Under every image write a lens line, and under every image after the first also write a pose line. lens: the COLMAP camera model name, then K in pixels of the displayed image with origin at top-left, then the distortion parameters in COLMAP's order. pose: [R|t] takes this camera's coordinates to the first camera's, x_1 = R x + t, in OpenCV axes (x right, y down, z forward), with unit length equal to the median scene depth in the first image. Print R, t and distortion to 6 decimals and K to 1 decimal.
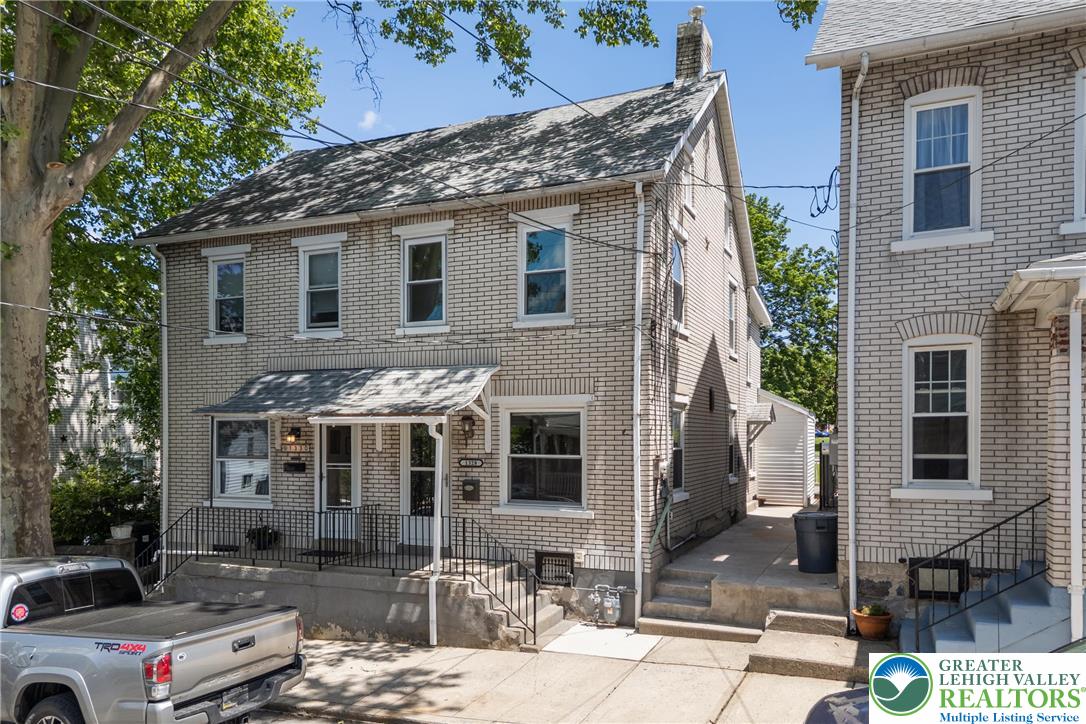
lens RADIAL K [[749.6, 0, 543.0], [0, 749.6, 362.0], [0, 0, 1]] dist [0.004869, -0.023093]
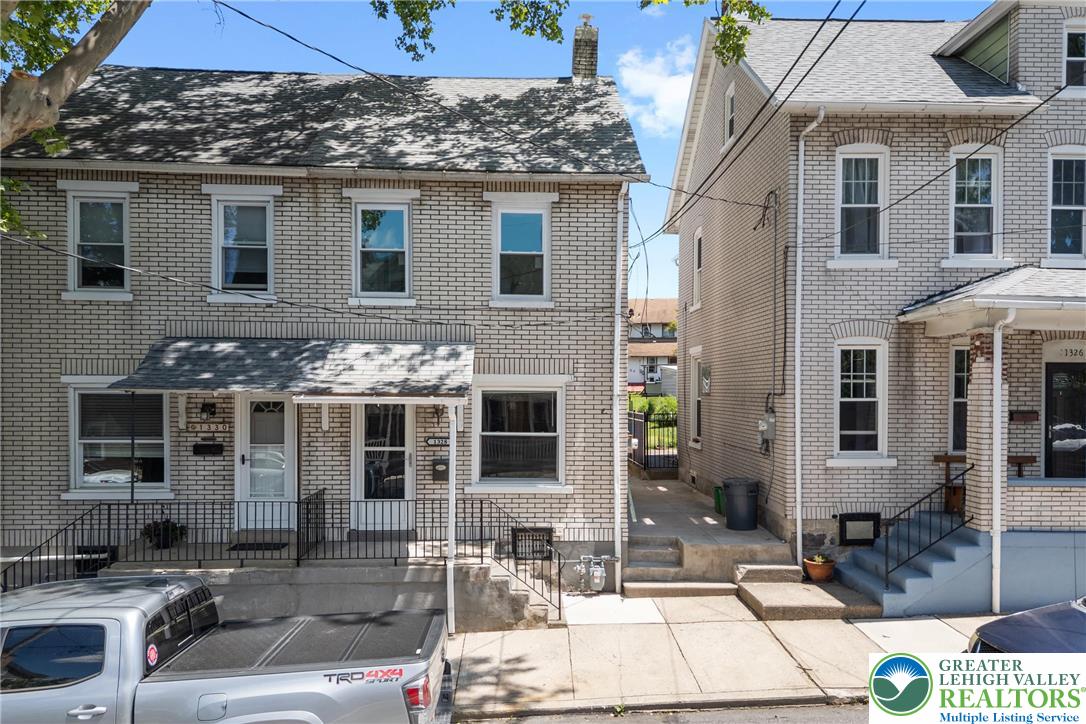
lens RADIAL K [[755.4, 0, 543.4], [0, 755.4, 310.5], [0, 0, 1]] dist [0.007882, -0.007997]
pose [[0.904441, 0.052401, 0.423368, -0.435397], [-0.048052, 0.998625, -0.020948, -0.024366], [-0.423883, -0.001397, 0.905716, 0.053042]]
